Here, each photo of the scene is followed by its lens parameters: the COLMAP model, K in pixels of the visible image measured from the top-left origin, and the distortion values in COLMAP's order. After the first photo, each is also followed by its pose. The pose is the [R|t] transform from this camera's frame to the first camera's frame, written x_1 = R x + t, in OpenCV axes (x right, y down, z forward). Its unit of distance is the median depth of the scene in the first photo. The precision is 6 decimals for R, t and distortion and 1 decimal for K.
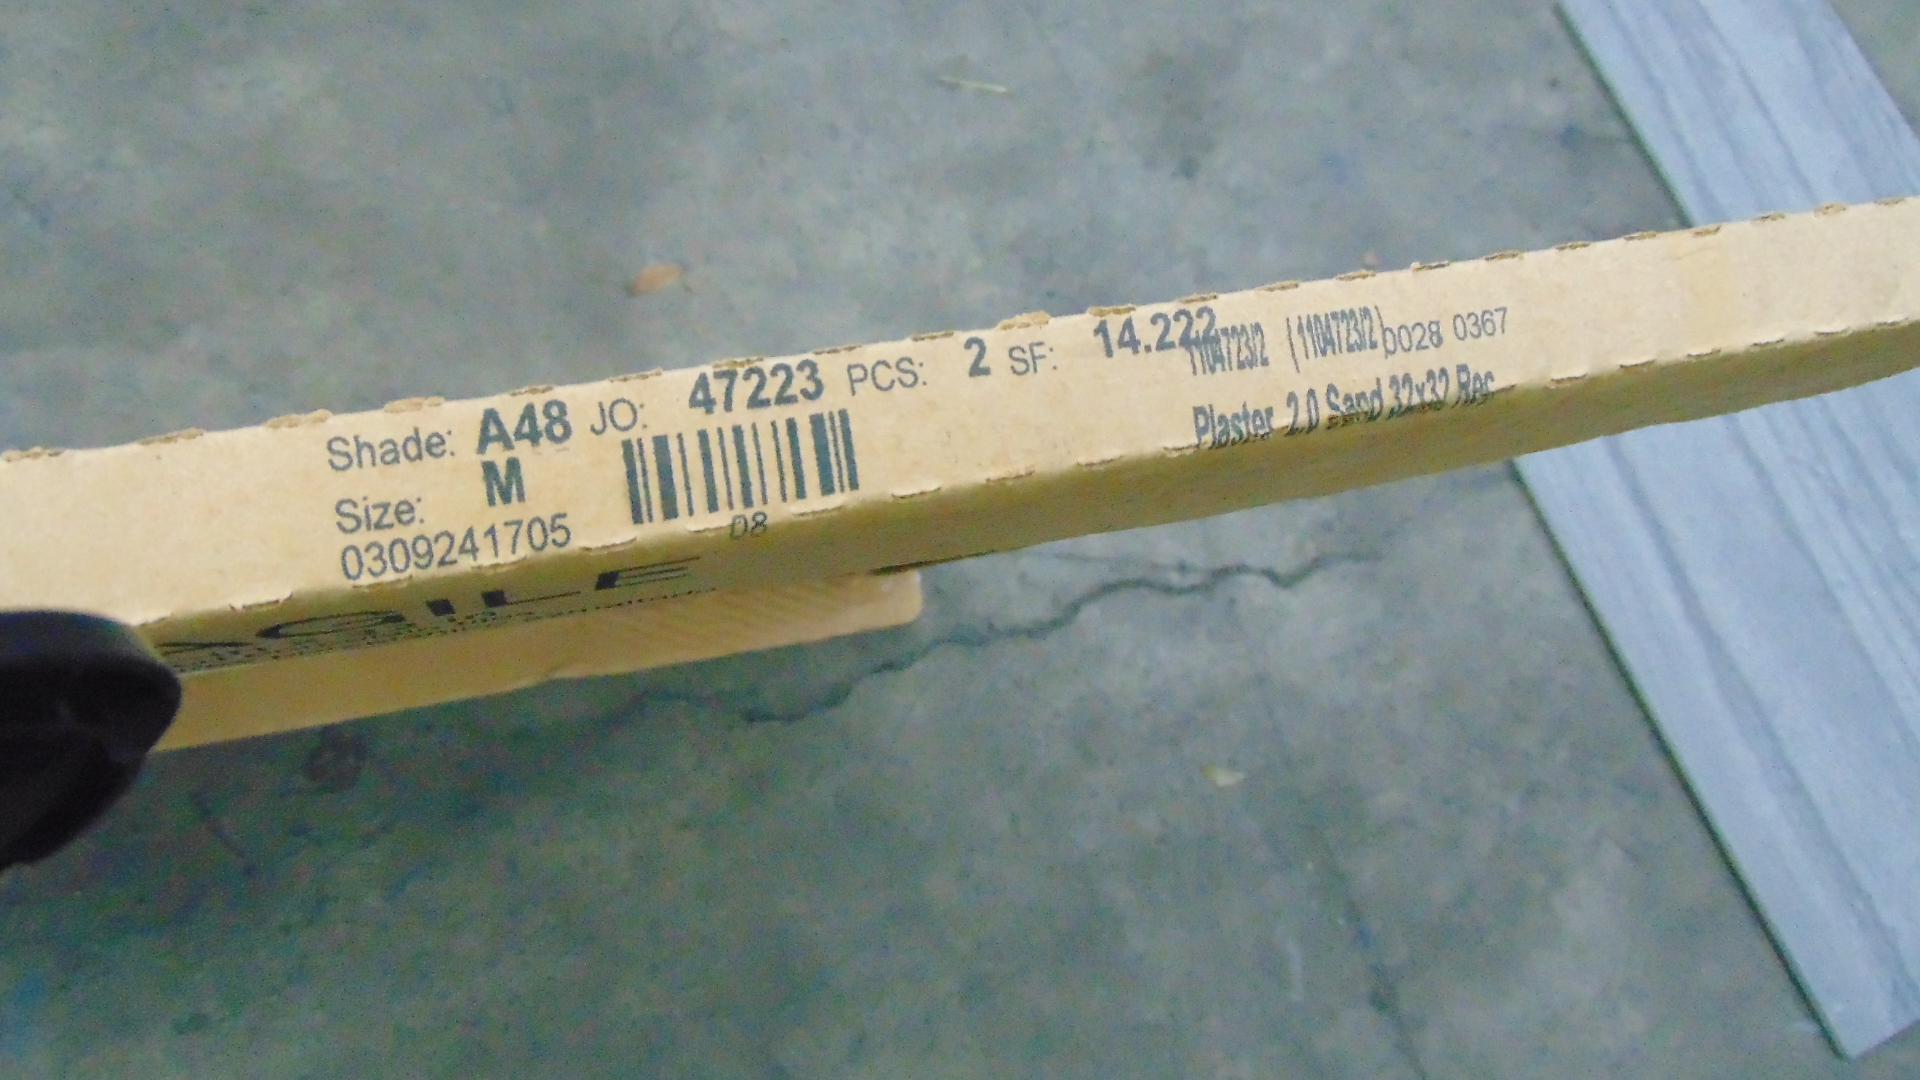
lens RADIAL K [[1387.4, 0, 960.0], [0, 1387.4, 540.0], [0, 0, 1]] dist [-0.037198, 0.041623]
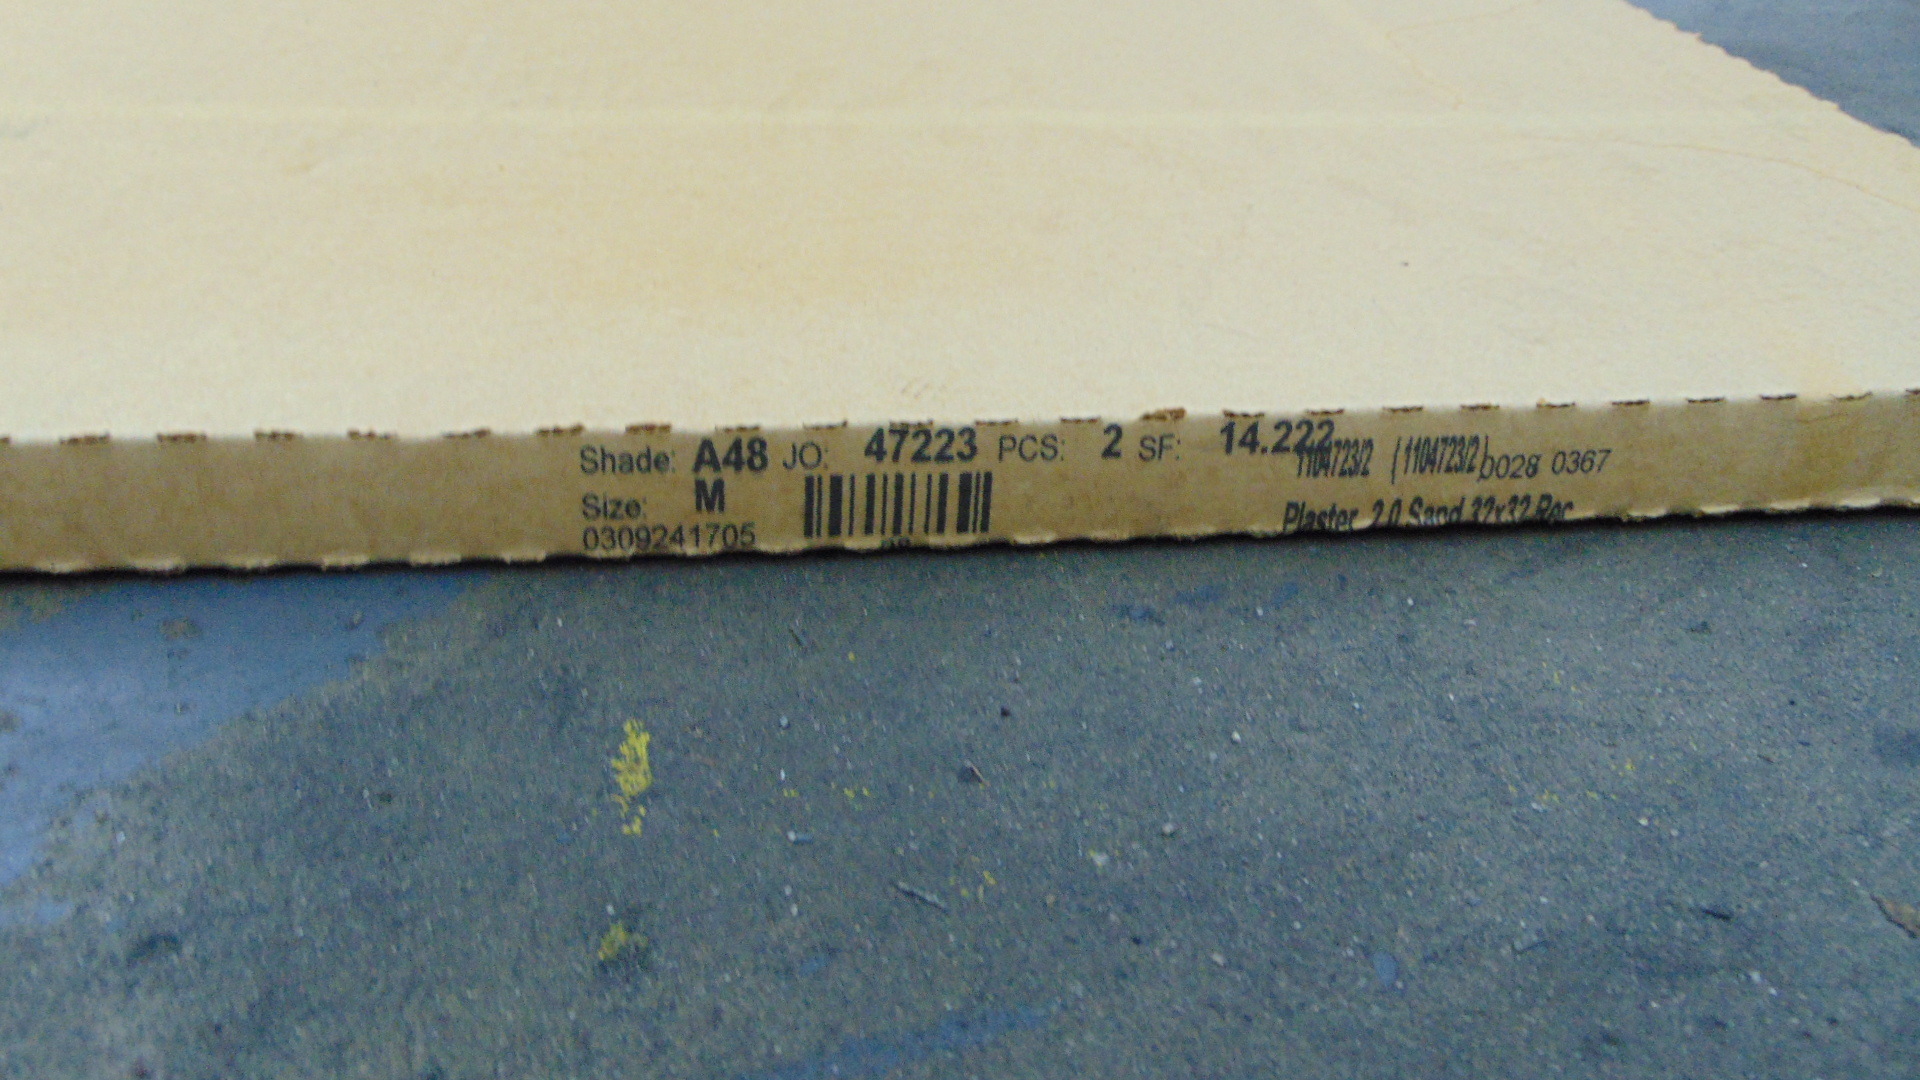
lens RADIAL K [[1387.4, 0, 960.0], [0, 1387.4, 540.0], [0, 0, 1]] dist [-0.037198, 0.041623]
pose [[0.964826, 0.256398, -0.058059, -0.023647], [-0.206145, 0.874940, 0.438161, -0.569078], [0.163142, -0.410781, 0.897020, -0.109007]]
